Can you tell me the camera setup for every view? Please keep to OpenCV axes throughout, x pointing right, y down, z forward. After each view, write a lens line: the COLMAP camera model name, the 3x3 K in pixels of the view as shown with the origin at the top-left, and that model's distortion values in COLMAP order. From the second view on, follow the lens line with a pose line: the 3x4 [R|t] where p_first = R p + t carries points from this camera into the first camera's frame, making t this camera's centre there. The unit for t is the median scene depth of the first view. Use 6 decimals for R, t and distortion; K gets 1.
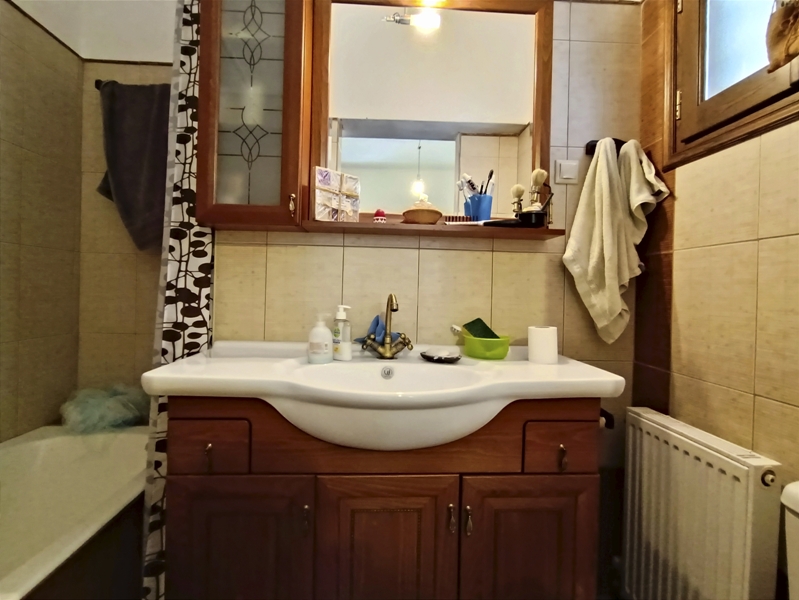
lens RADIAL K [[365.7, 0, 396.3], [0, 365.7, 294.1], [0, 0, 1]] dist [-0.010431, 0.000064]
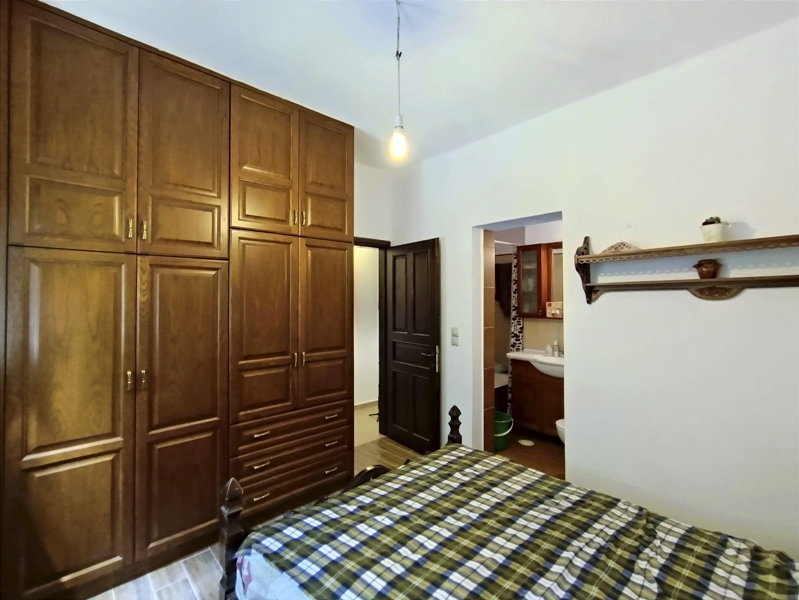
lens RADIAL K [[365.7, 0, 398.8], [0, 365.7, 296.6], [0, 0, 1]] dist [-0.010431, 0.000064]
pose [[0.621096, -0.031468, -0.783102, 1.636549], [0.014537, 0.999484, -0.028634, -0.308806], [0.783600, 0.006400, 0.621233, -2.297230]]
